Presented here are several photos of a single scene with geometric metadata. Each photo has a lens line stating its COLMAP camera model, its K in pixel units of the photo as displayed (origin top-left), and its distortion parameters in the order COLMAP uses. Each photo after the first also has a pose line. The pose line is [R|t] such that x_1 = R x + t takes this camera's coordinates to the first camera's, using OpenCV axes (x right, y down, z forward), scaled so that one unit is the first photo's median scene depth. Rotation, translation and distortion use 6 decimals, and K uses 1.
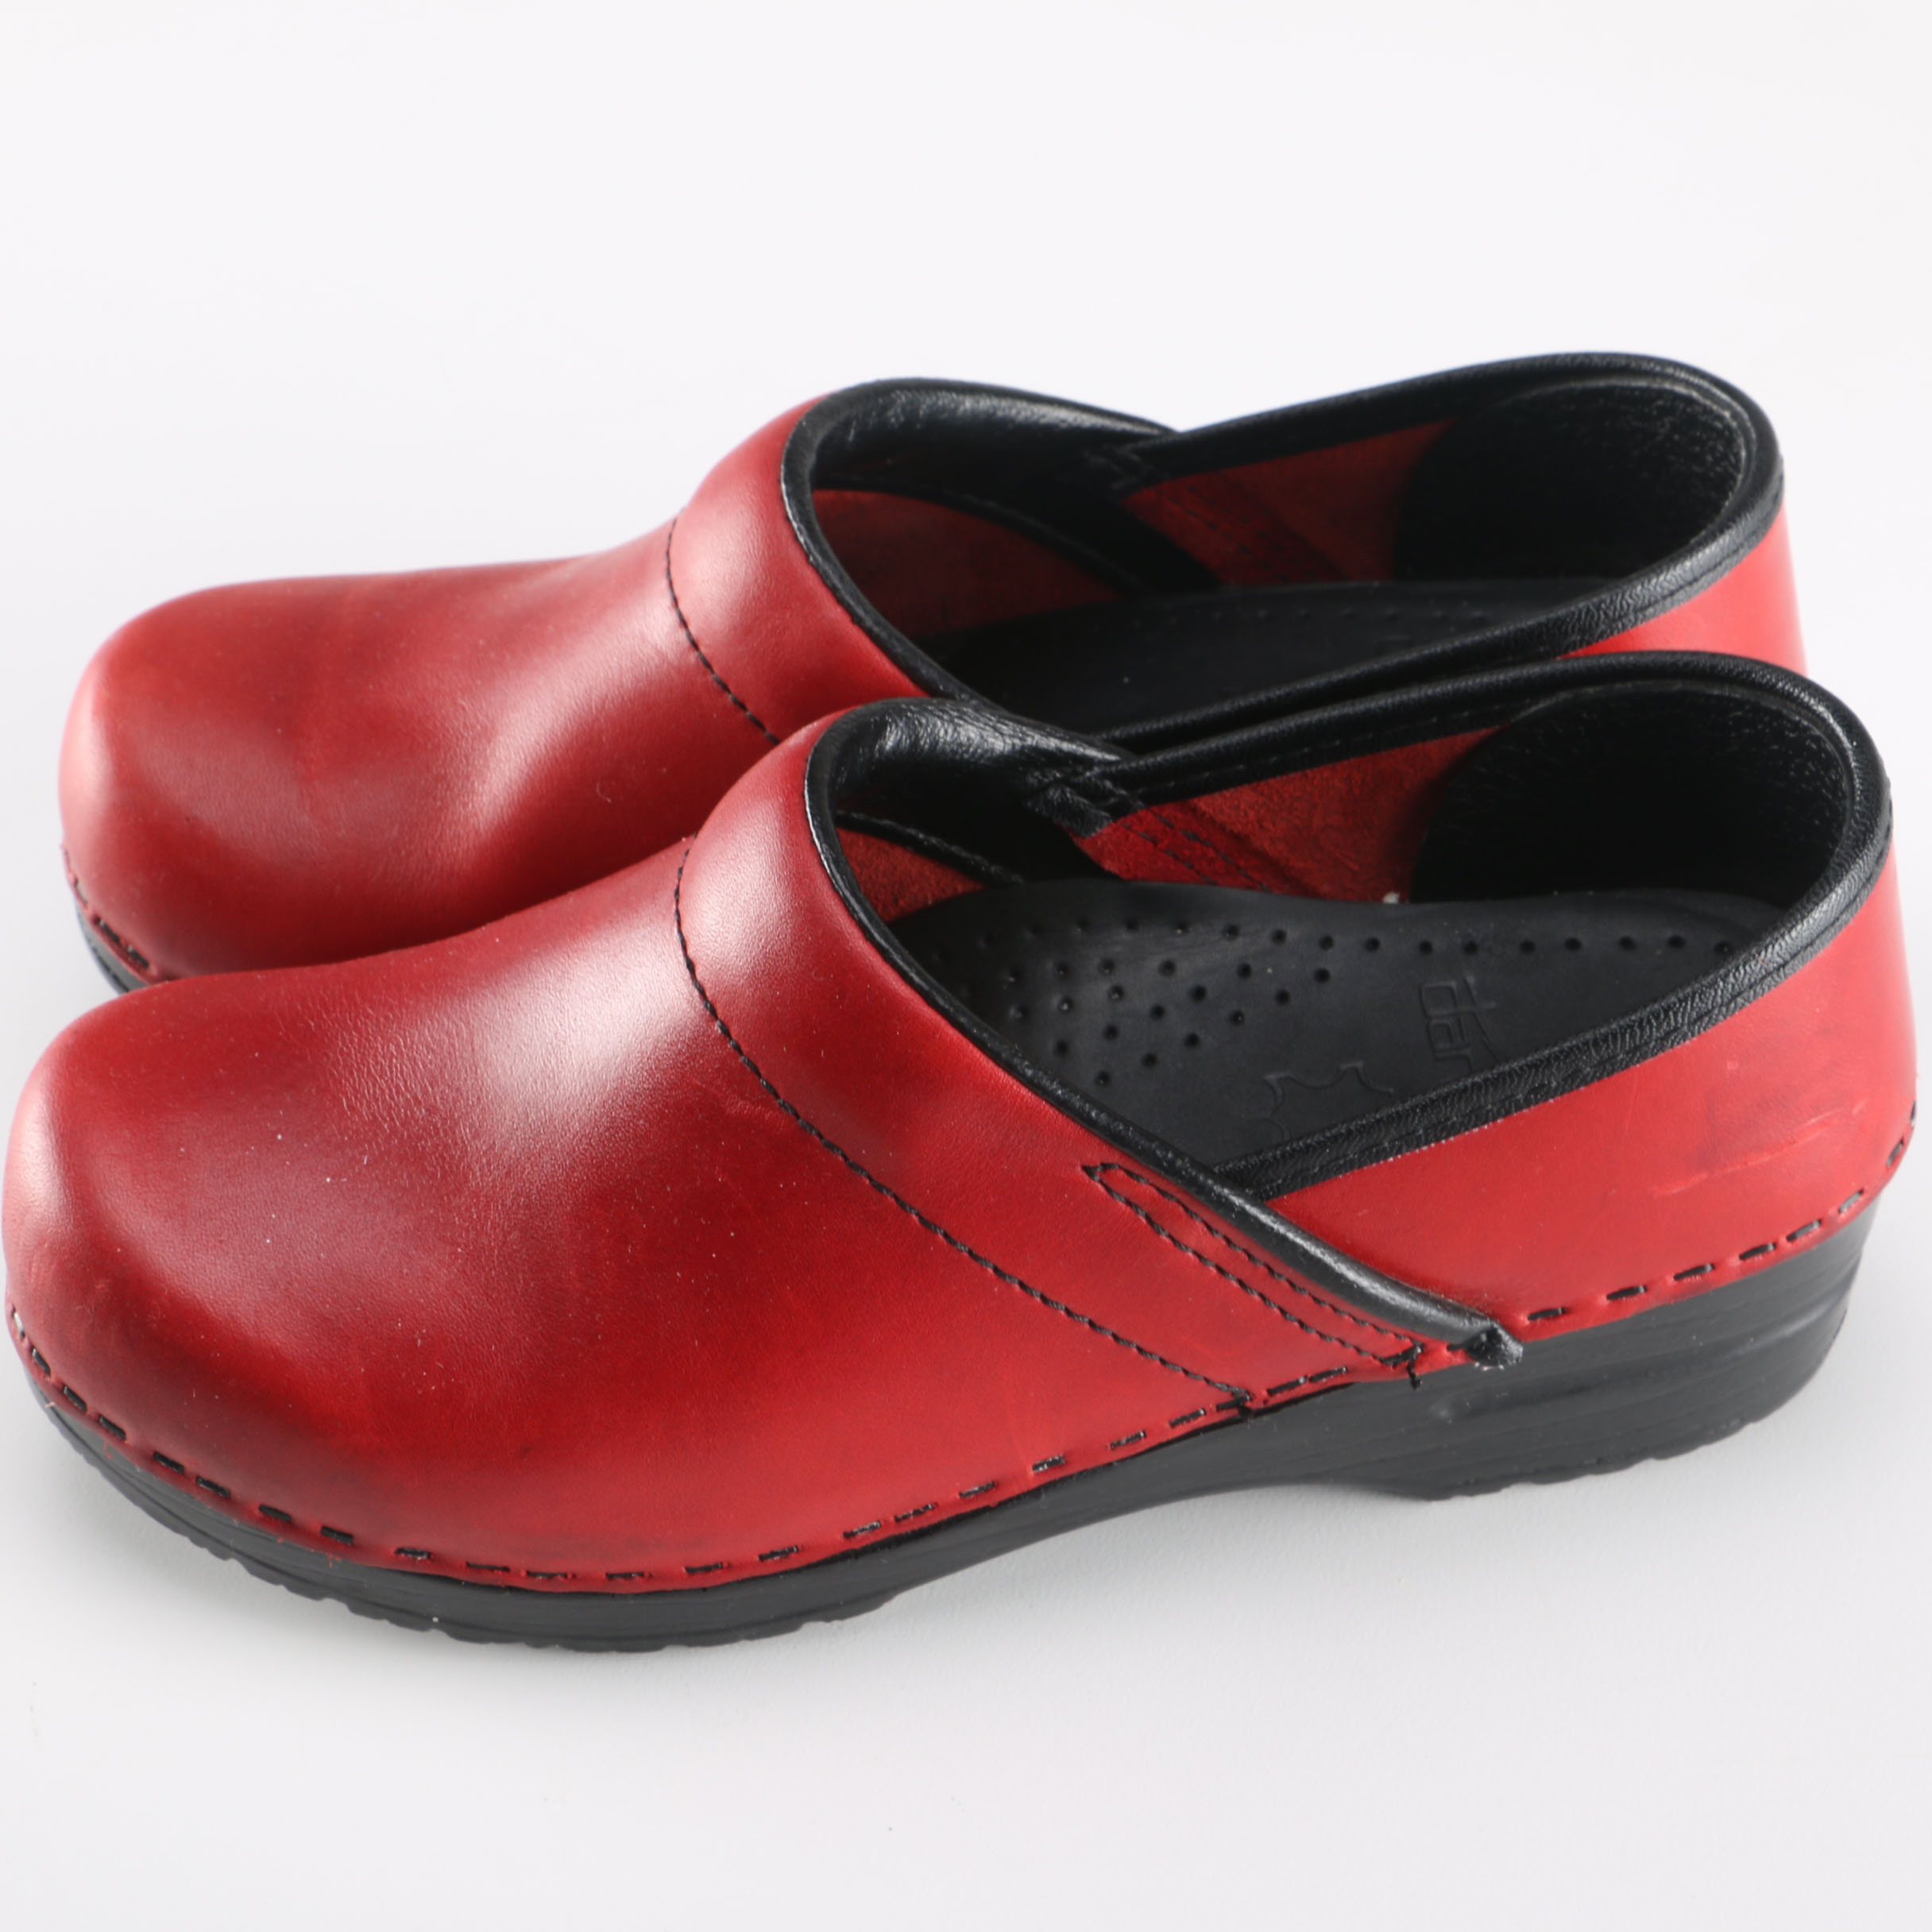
lens RADIAL K [[4355.2, 0, 966.3], [0, 4355.2, 966.7], [0, 0, 1]] dist [0.020040, 0.000000]
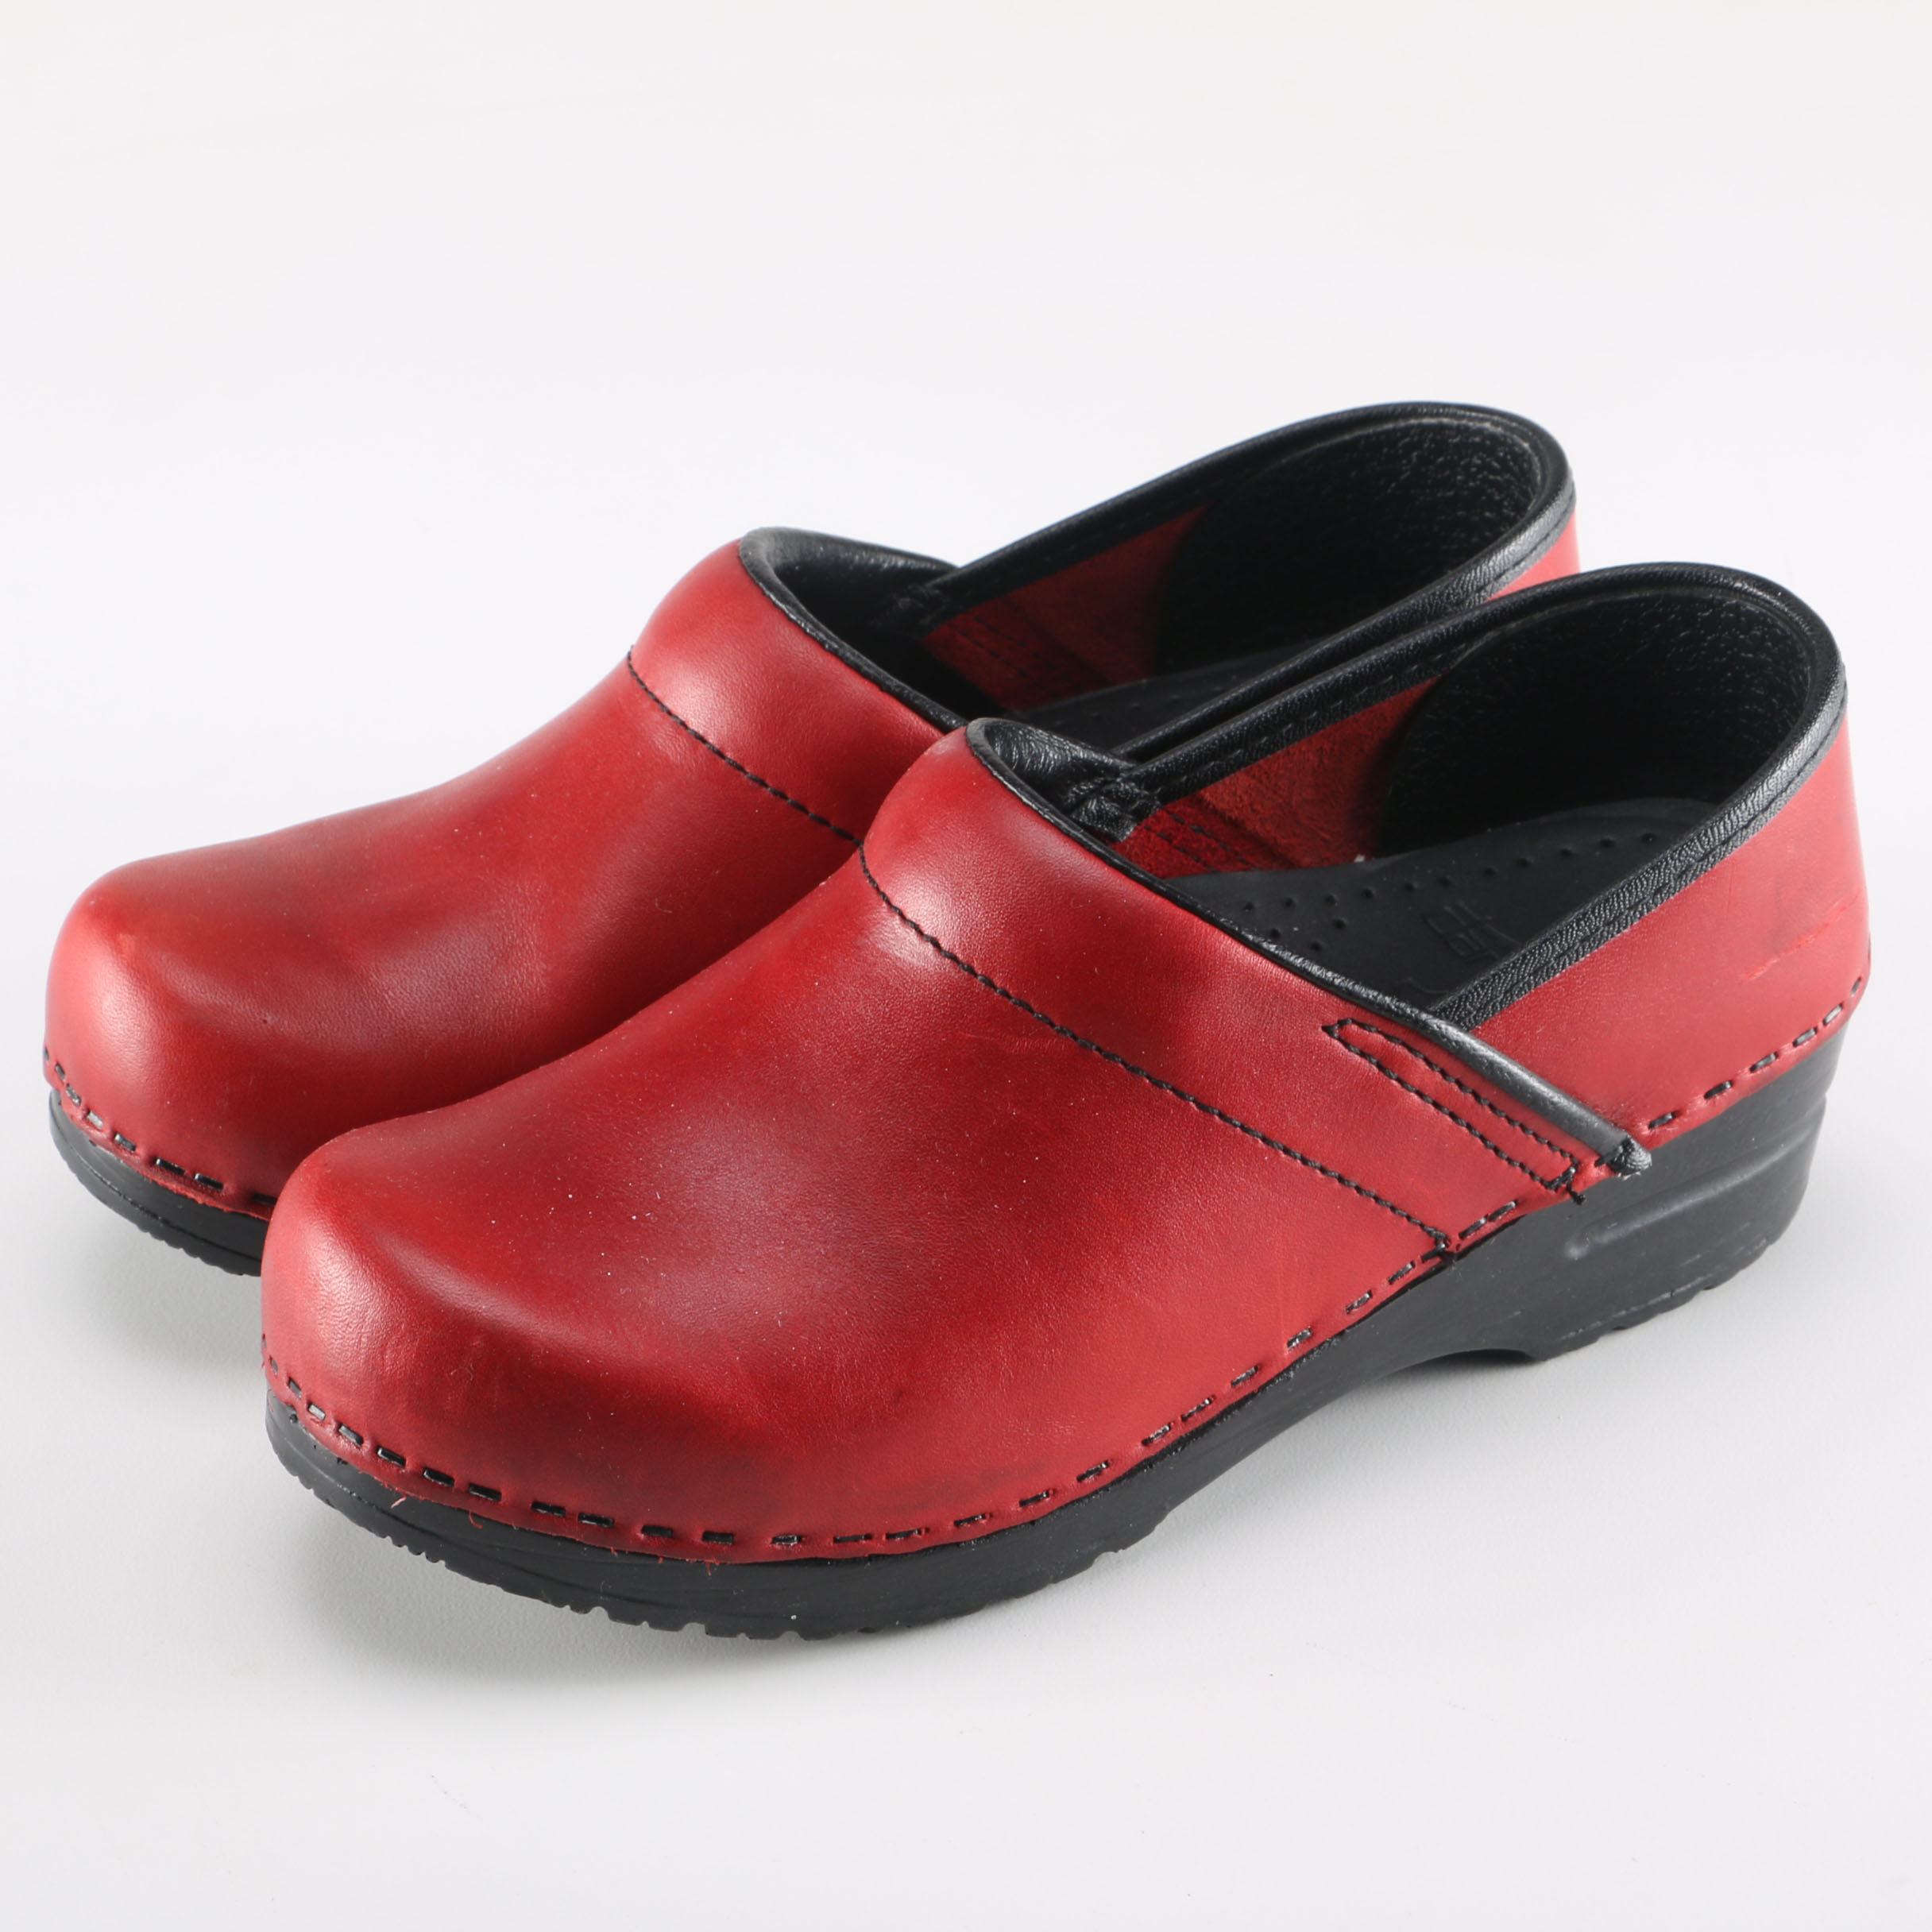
lens RADIAL K [[5082.7, 0, 965.6], [0, 5082.7, 965.5], [0, 0, 1]] dist [0.103409, 0.000000]
pose [[0.933348, -0.191245, 0.303787, -0.428473], [0.240261, 0.961578, -0.132825, 0.171260], [-0.266713, 0.196960, 0.943436, -0.217906]]
